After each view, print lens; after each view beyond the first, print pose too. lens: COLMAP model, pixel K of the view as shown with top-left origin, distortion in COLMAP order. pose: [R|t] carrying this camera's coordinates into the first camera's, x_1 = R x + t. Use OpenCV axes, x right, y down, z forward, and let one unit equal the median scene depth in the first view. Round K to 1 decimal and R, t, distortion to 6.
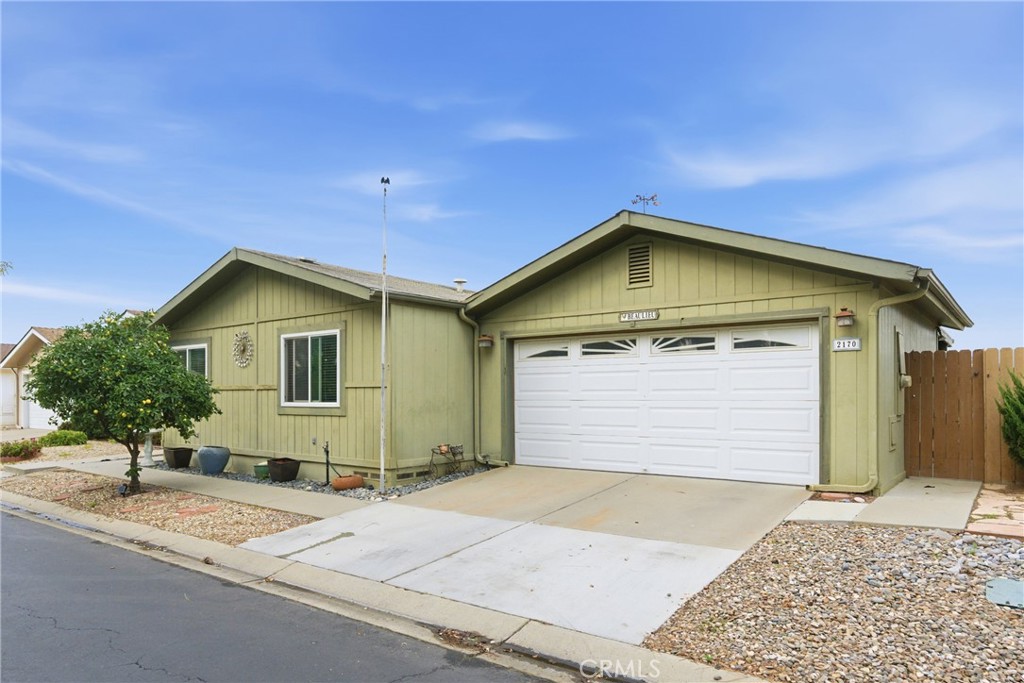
lens RADIAL K [[670.3, 0, 511.3], [0, 670.3, 378.1], [0, 0, 1]] dist [0.002784, 0.001755]
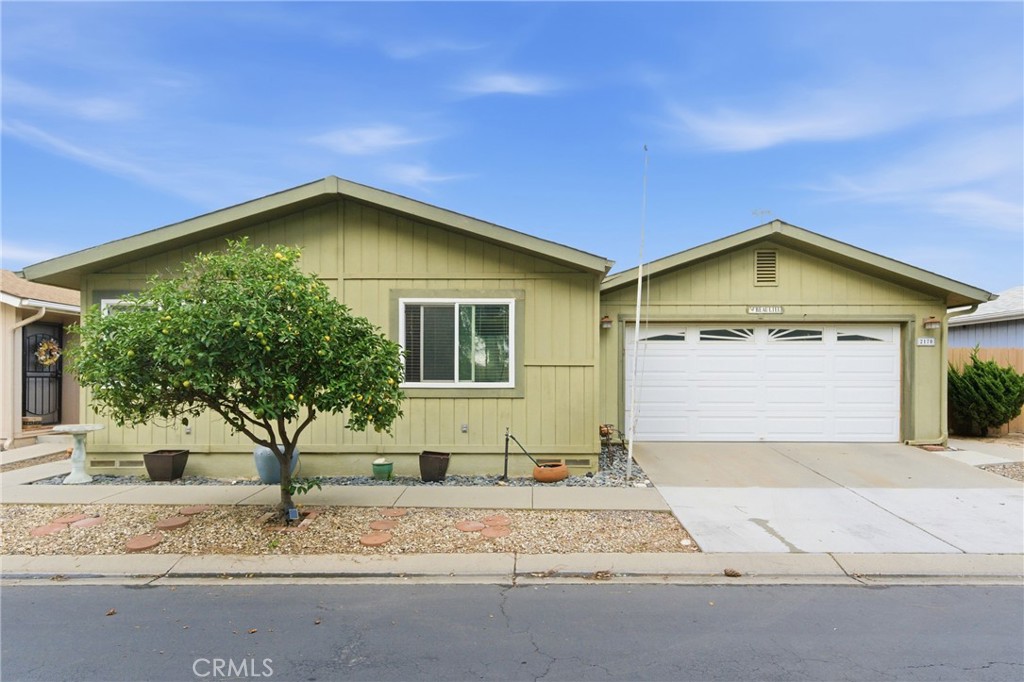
lens RADIAL K [[605.9, 0, 507.3], [0, 605.9, 360.7], [0, 0, 1]] dist [0.019338, -0.002041]
pose [[0.790041, 0.022168, 0.612653, -0.809816], [-0.019725, 0.999748, -0.010738, 0.018057], [-0.612736, -0.003601, 0.790279, 0.413389]]
